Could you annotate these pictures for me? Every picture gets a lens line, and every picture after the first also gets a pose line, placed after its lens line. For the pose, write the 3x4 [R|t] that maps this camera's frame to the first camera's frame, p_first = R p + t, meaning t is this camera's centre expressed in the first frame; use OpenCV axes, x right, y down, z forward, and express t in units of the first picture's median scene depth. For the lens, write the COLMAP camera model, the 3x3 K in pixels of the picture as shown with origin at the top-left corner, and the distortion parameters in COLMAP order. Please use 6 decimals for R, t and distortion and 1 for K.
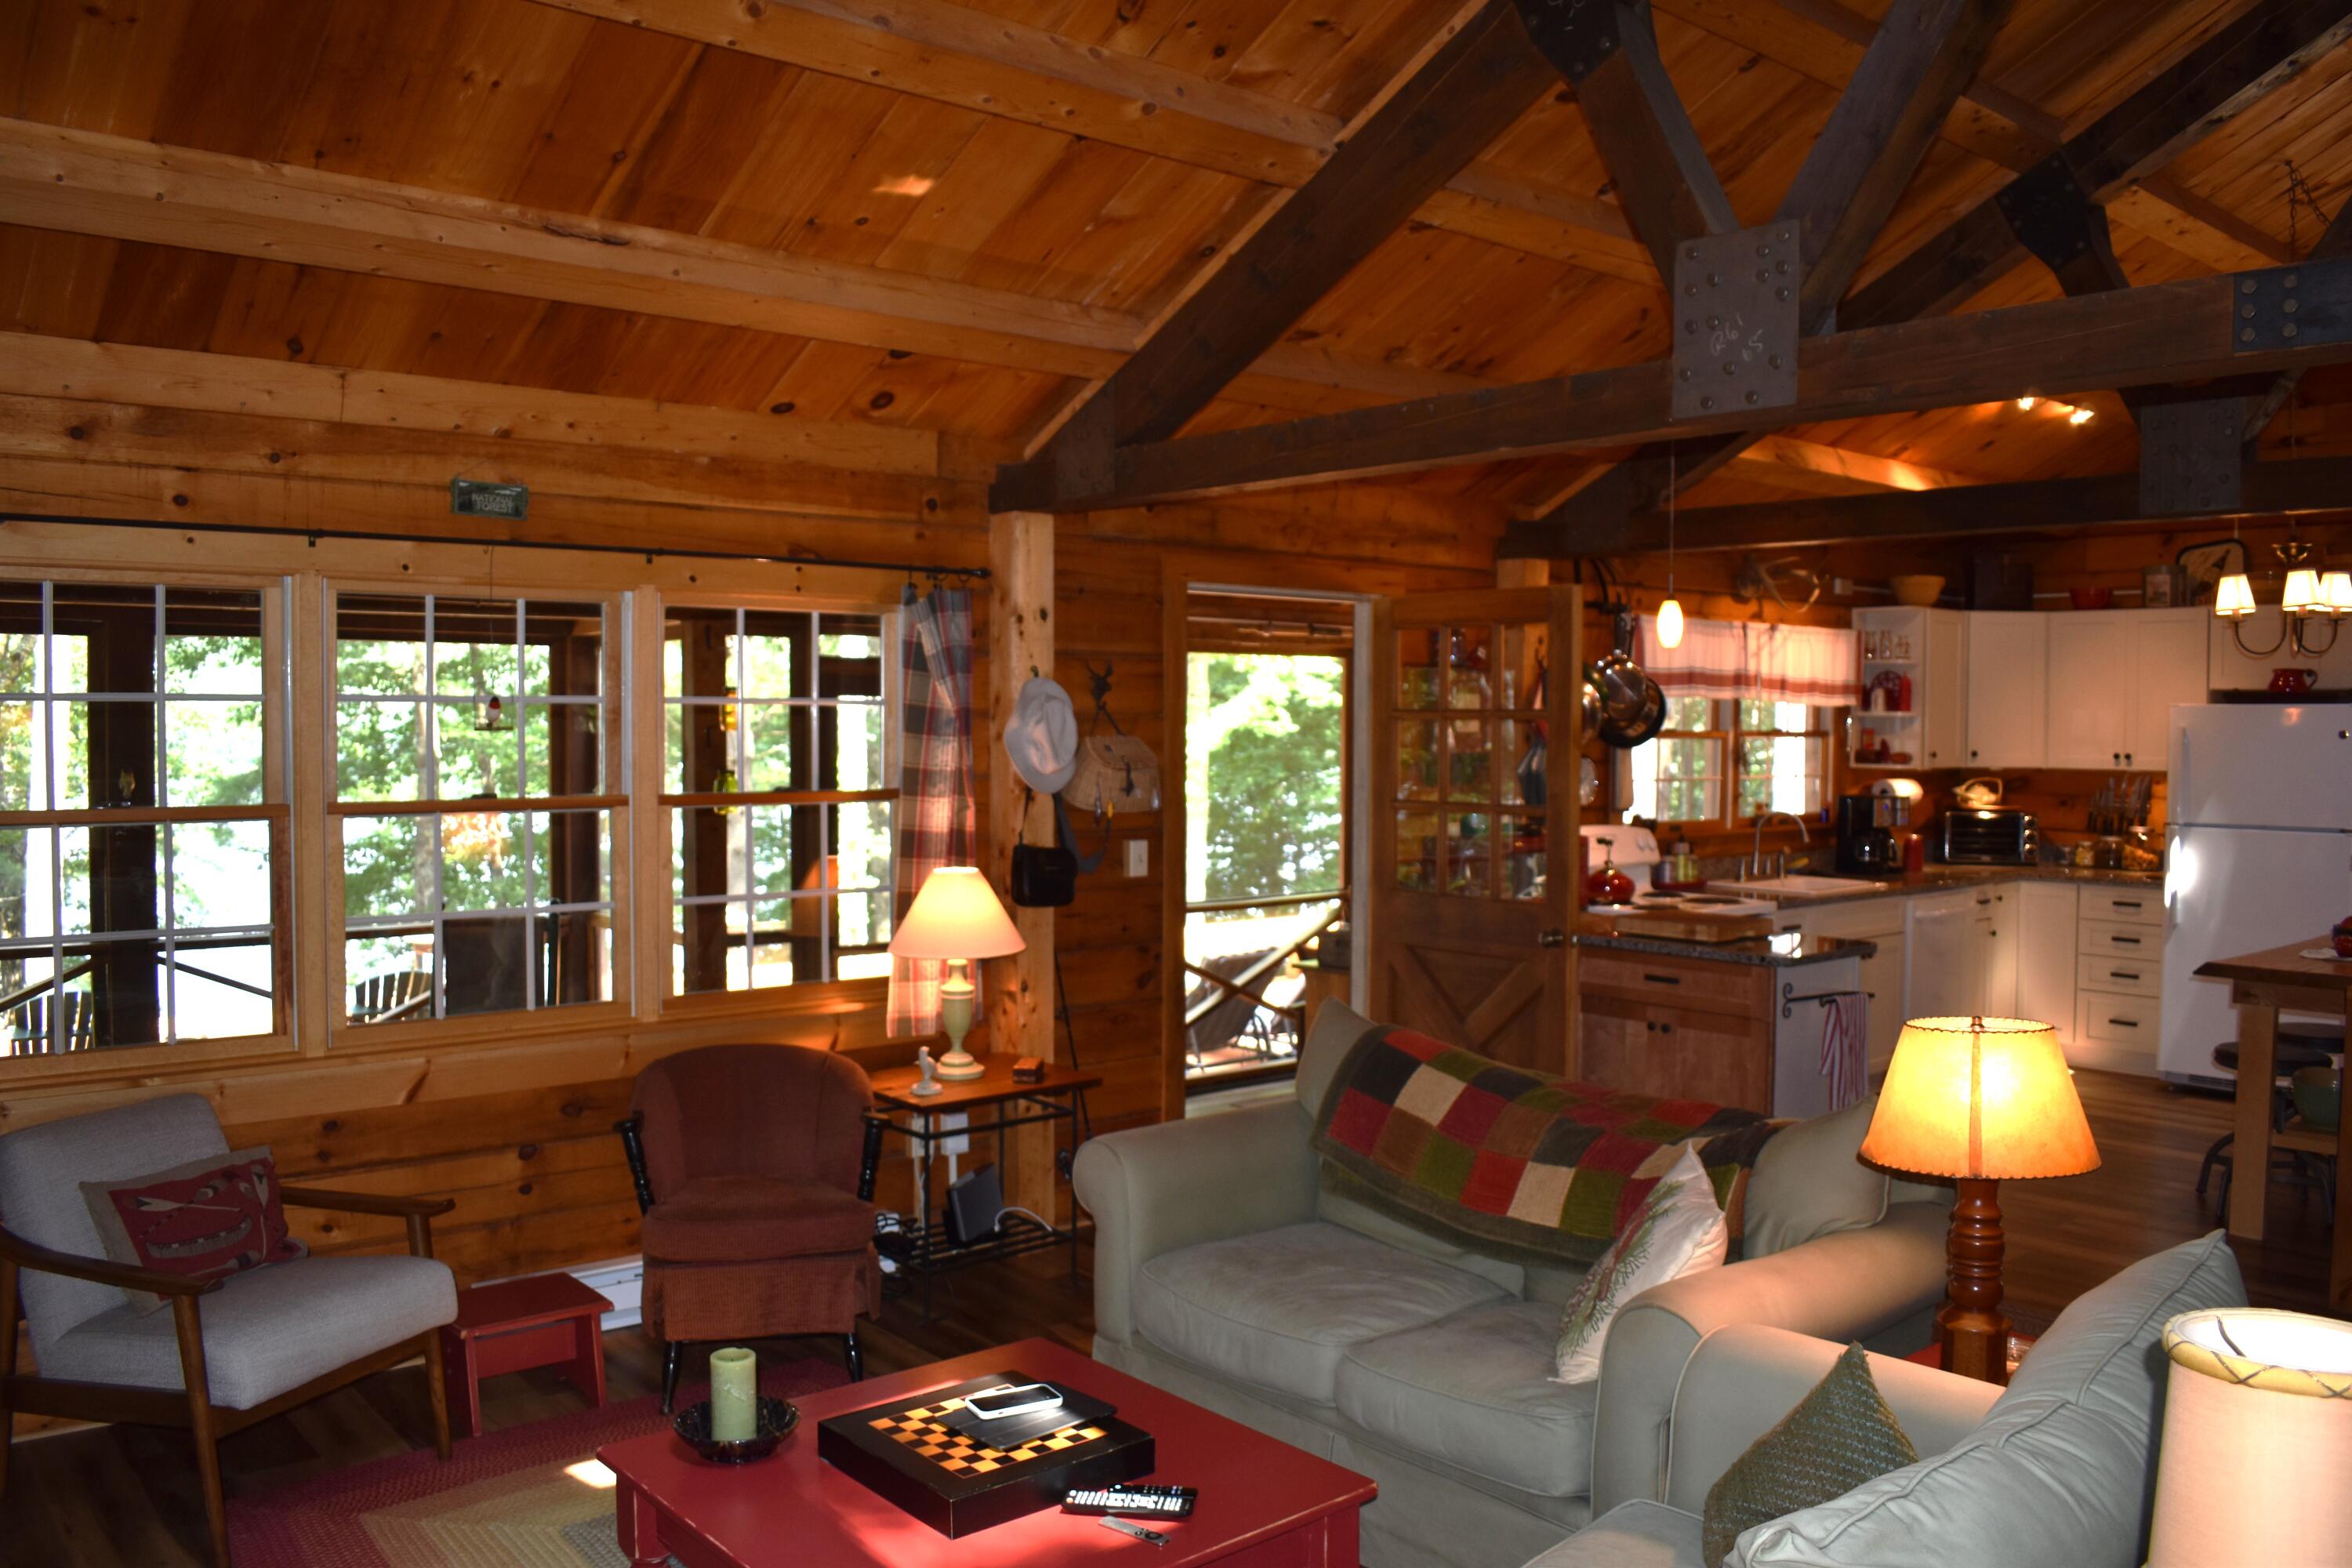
lens RADIAL K [[1855.3, 0, 1182.5], [0, 1855.3, 783.2], [0, 0, 1]] dist [-0.089318, 0.010299]
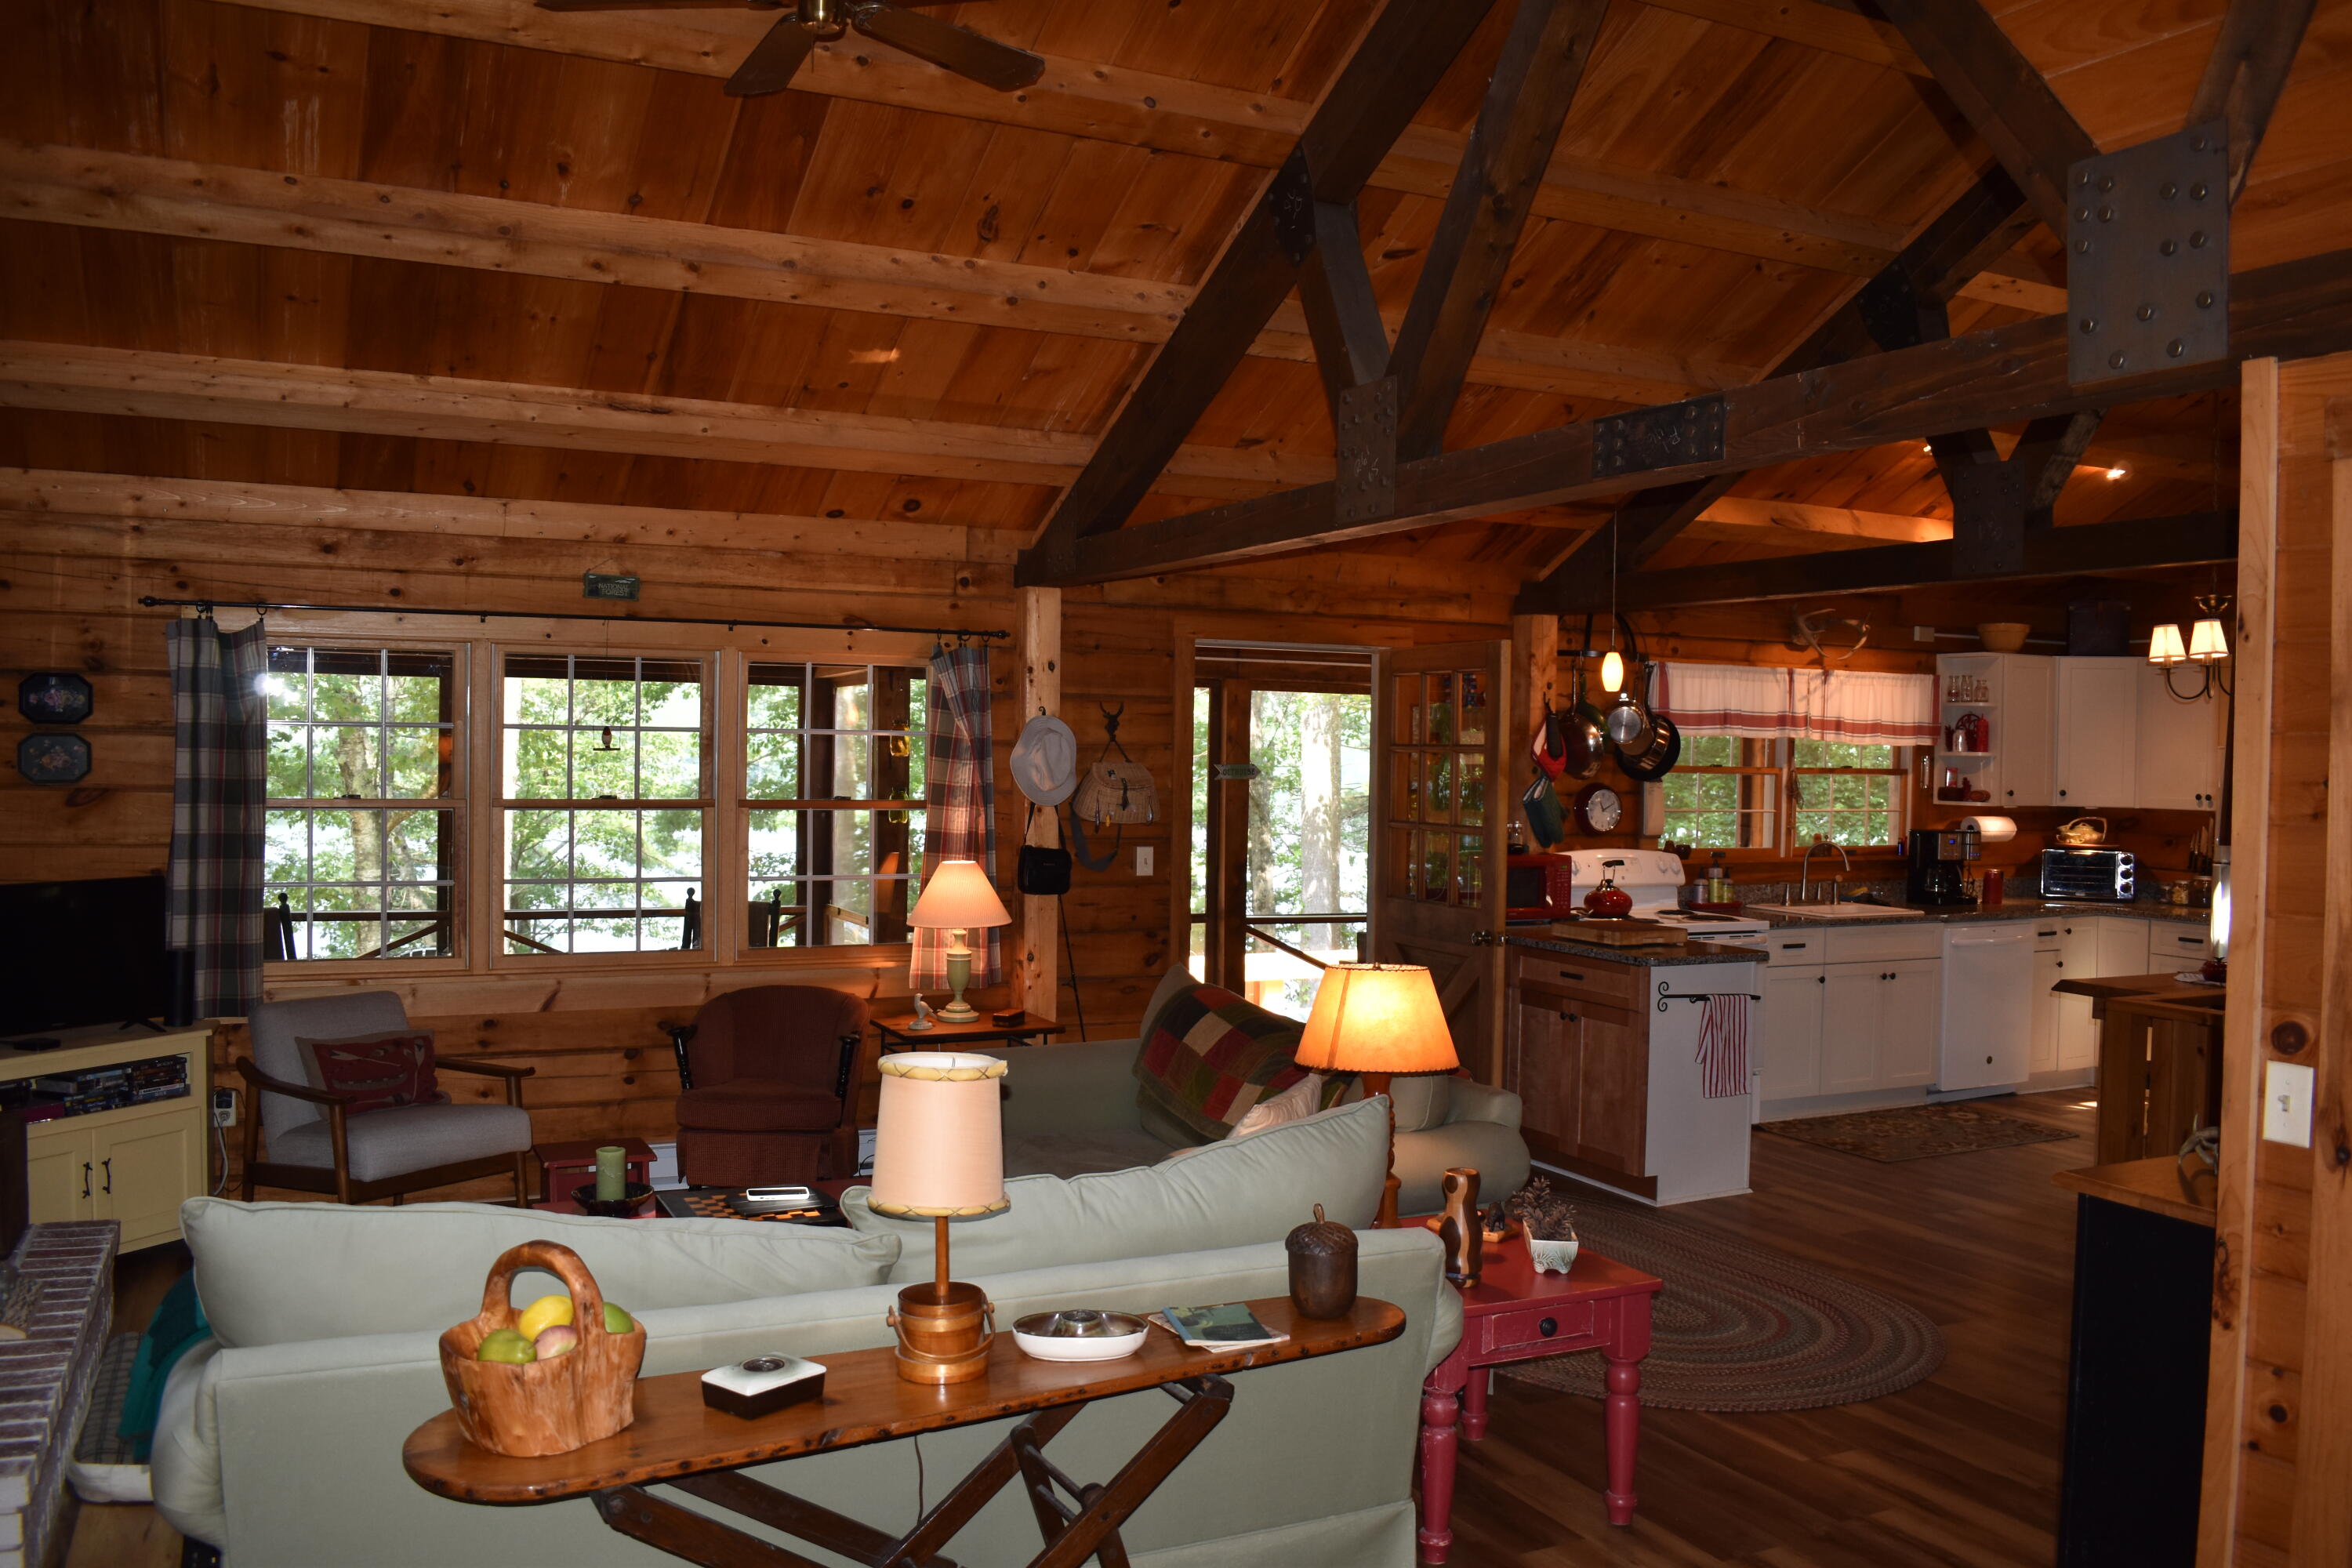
lens RADIAL K [[1855.3, 0, 1166.6], [0, 1855.3, 784.6], [0, 0, 1]] dist [-0.089318, 0.010299]
pose [[0.967541, 0.015503, -0.252239, 0.347490], [-0.020127, 0.999673, -0.015765, 0.009810], [0.251912, 0.020330, 0.967537, -0.230145]]
